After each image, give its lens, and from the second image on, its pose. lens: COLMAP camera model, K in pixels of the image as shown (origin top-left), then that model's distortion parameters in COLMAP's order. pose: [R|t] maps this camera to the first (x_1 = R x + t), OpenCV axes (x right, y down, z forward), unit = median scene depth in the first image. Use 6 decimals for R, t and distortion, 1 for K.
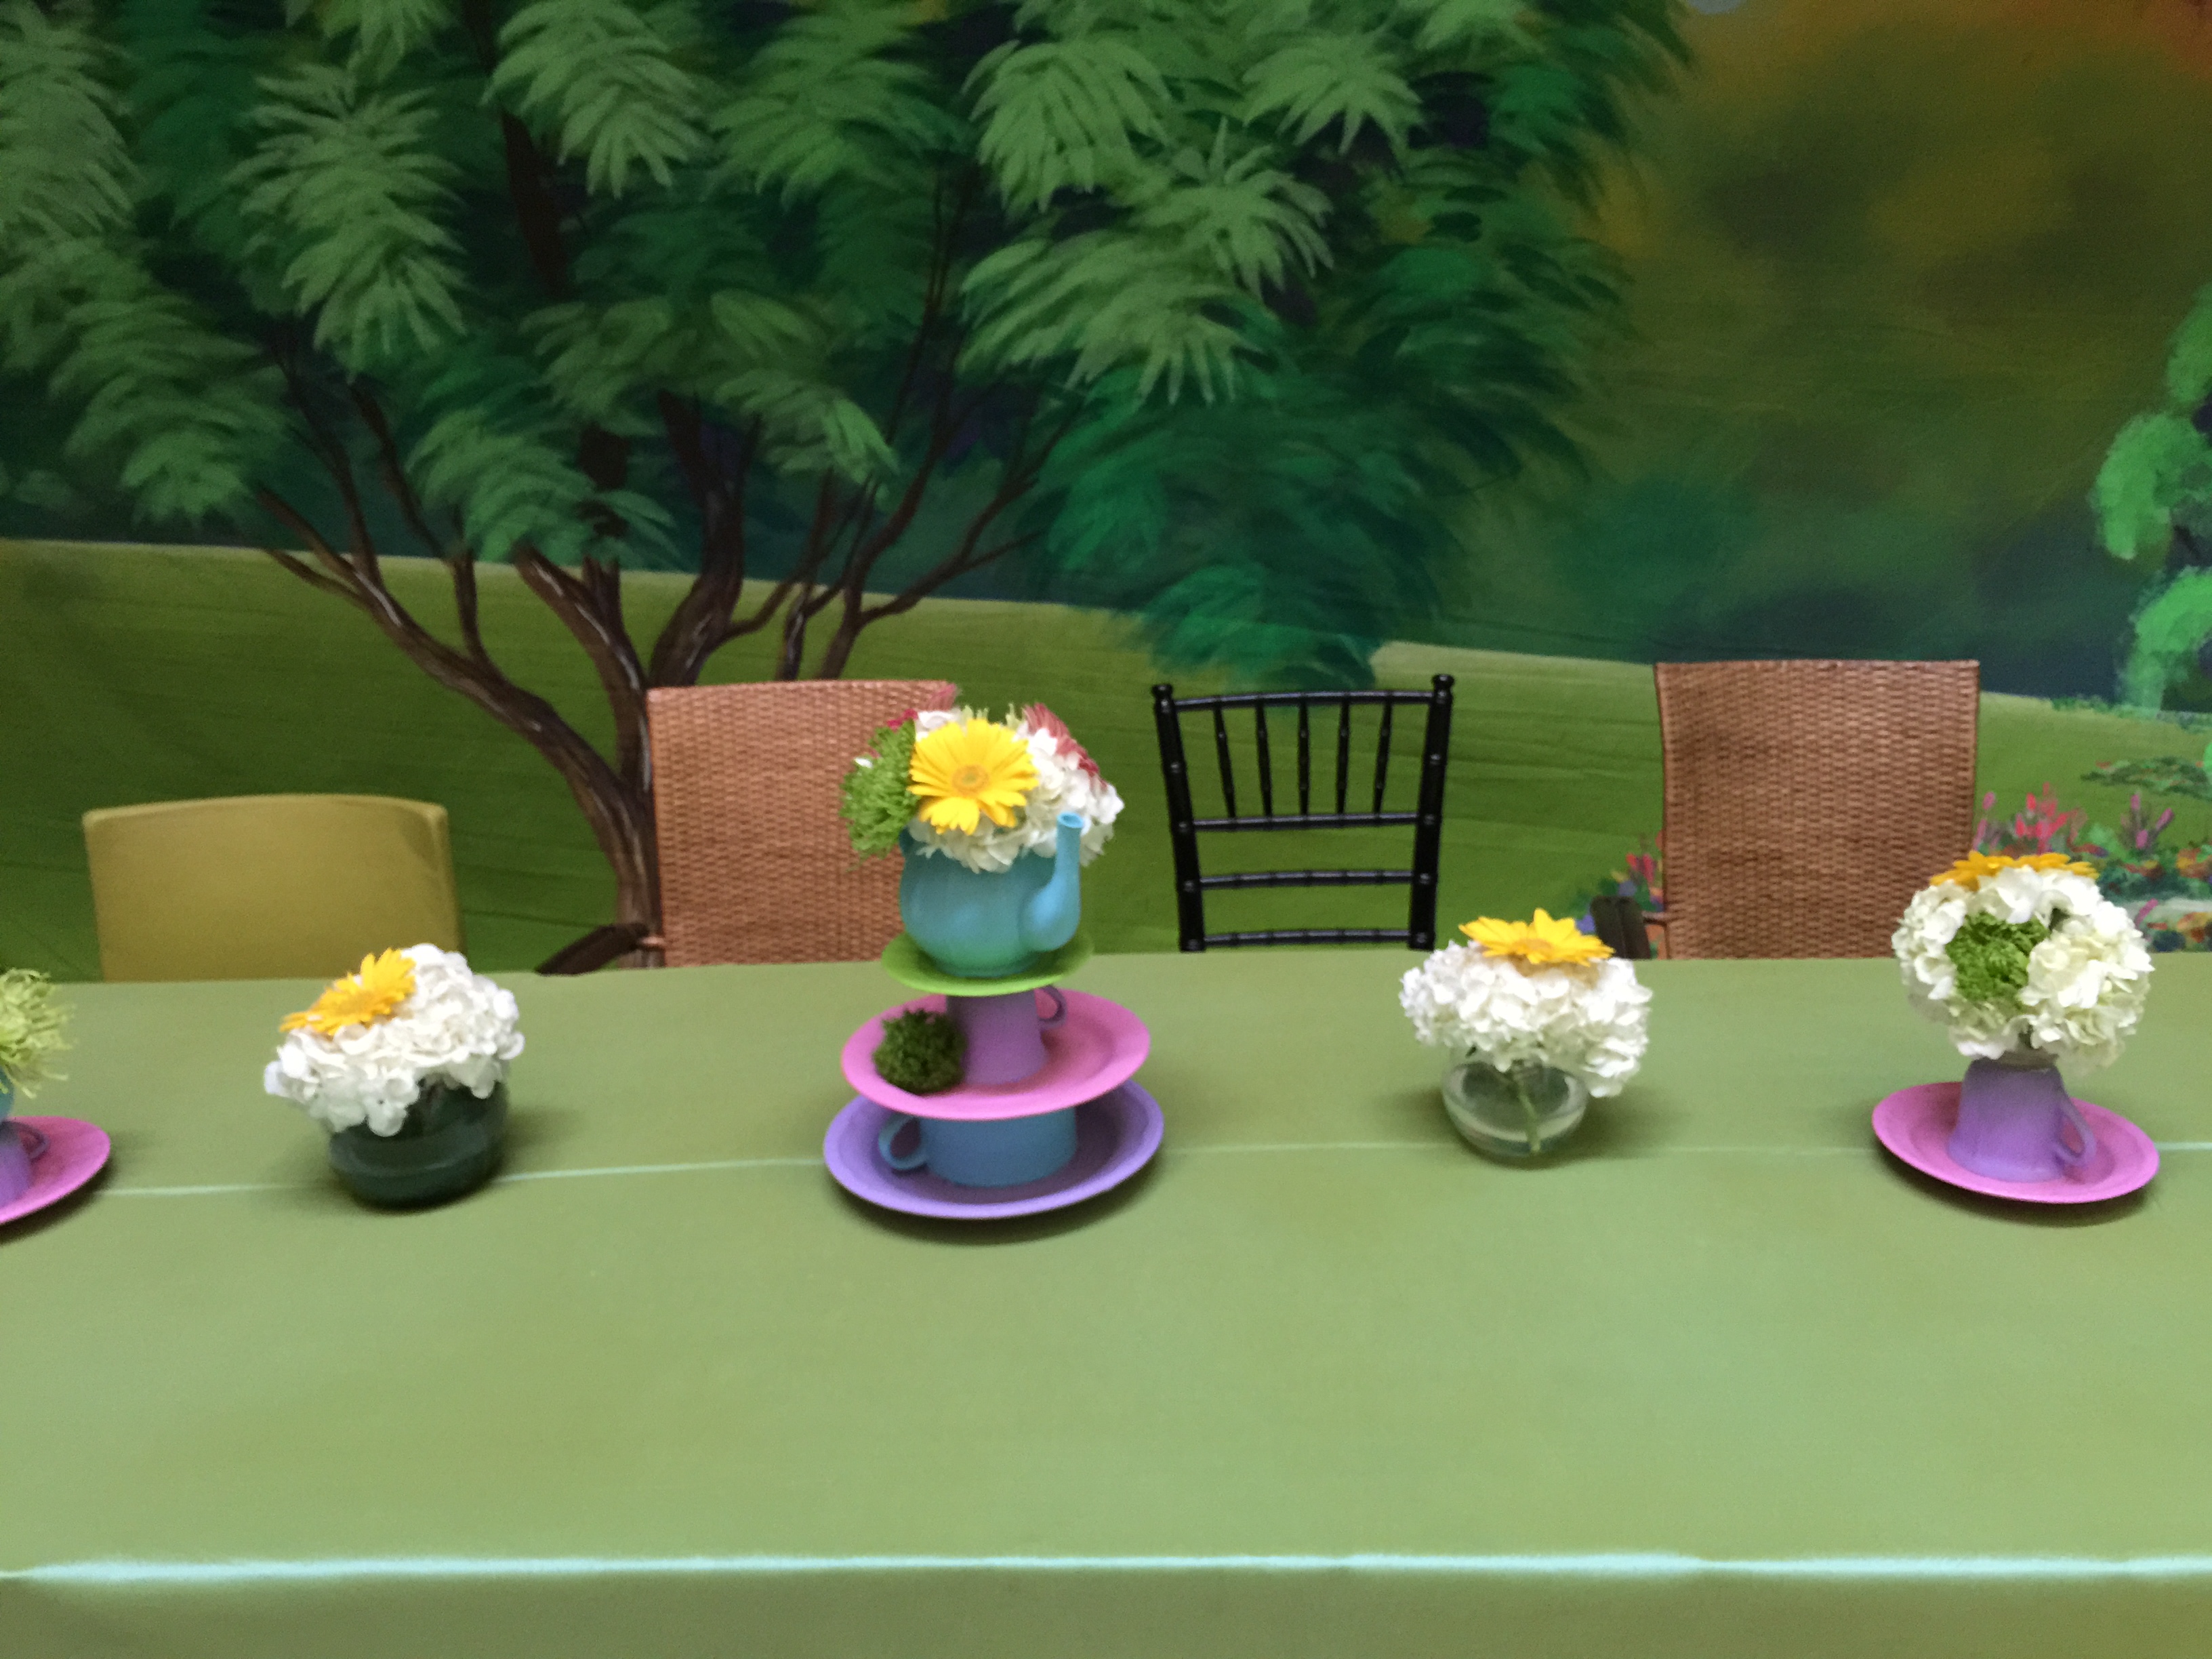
lens RADIAL K [[1867.8, 0, 1096.0], [0, 1867.8, 820.3], [0, 0, 1]] dist [0.064335, -0.085415]
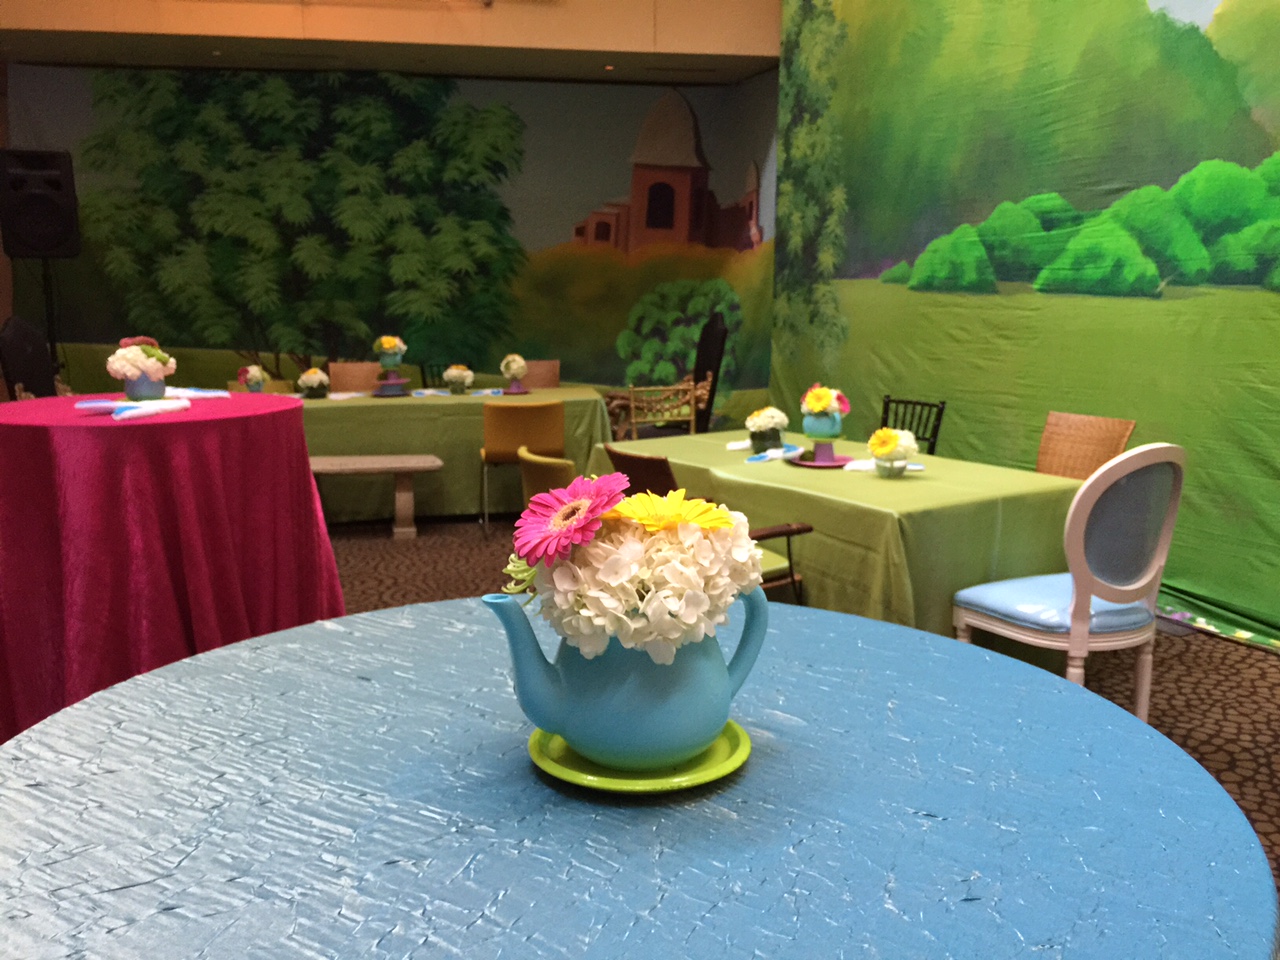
lens RADIAL K [[1080.8, 0, 634.2], [0, 1080.8, 474.7], [0, 0, 1]] dist [0.064335, -0.085415]
pose [[0.986950, -0.006990, 0.160875, 0.114663], [0.032232, 0.987413, -0.154842, 0.650170], [-0.157768, 0.158006, 0.974753, -1.860990]]
